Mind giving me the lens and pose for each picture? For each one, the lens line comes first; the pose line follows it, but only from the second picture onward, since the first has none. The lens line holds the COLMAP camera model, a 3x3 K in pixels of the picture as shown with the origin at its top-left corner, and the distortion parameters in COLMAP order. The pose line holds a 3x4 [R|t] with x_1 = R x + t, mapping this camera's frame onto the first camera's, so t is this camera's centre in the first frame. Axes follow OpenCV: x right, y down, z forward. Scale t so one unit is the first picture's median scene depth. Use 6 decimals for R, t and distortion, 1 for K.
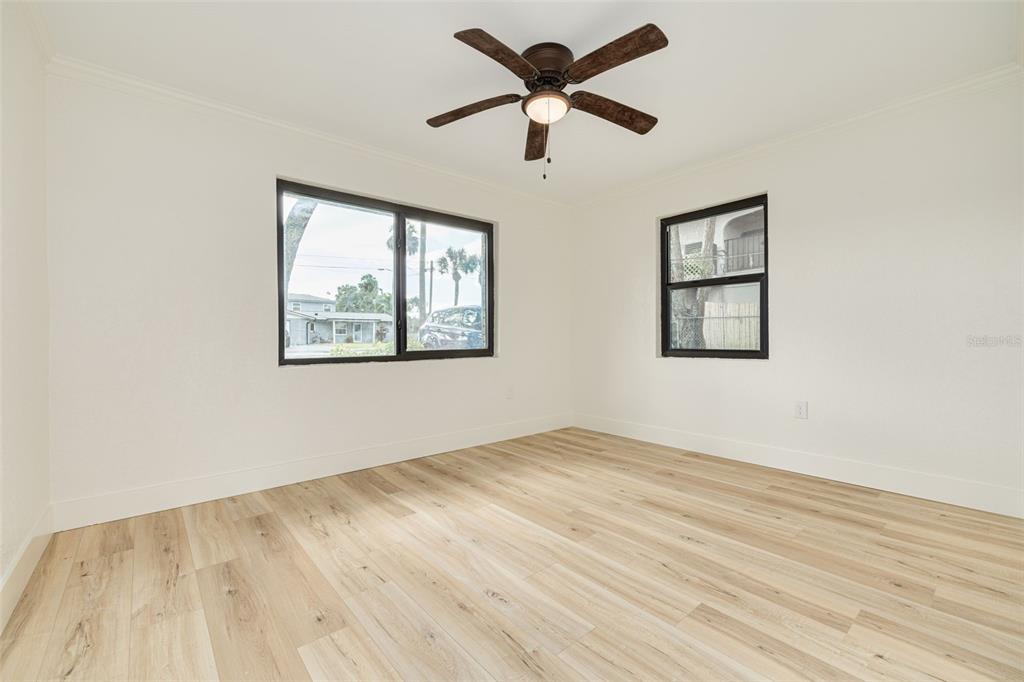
lens RADIAL K [[424.8, 0, 515.6], [0, 424.8, 339.0], [0, 0, 1]] dist [-0.000839, 0.000024]
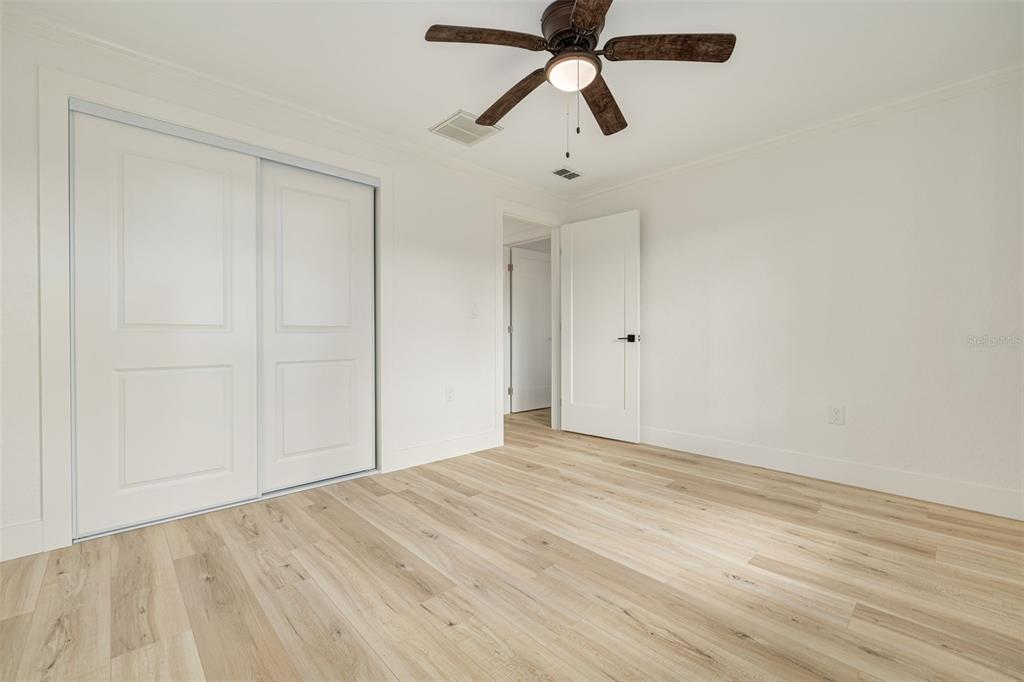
lens RADIAL K [[424.8, 0, 515.6], [0, 424.8, 339.0], [0, 0, 1]] dist [-0.000839, 0.000024]
pose [[-0.998849, 0.006761, -0.047480, 0.247394], [0.006382, 0.999947, 0.008136, -0.005628], [0.047533, 0.007824, -0.998839, 1.969606]]
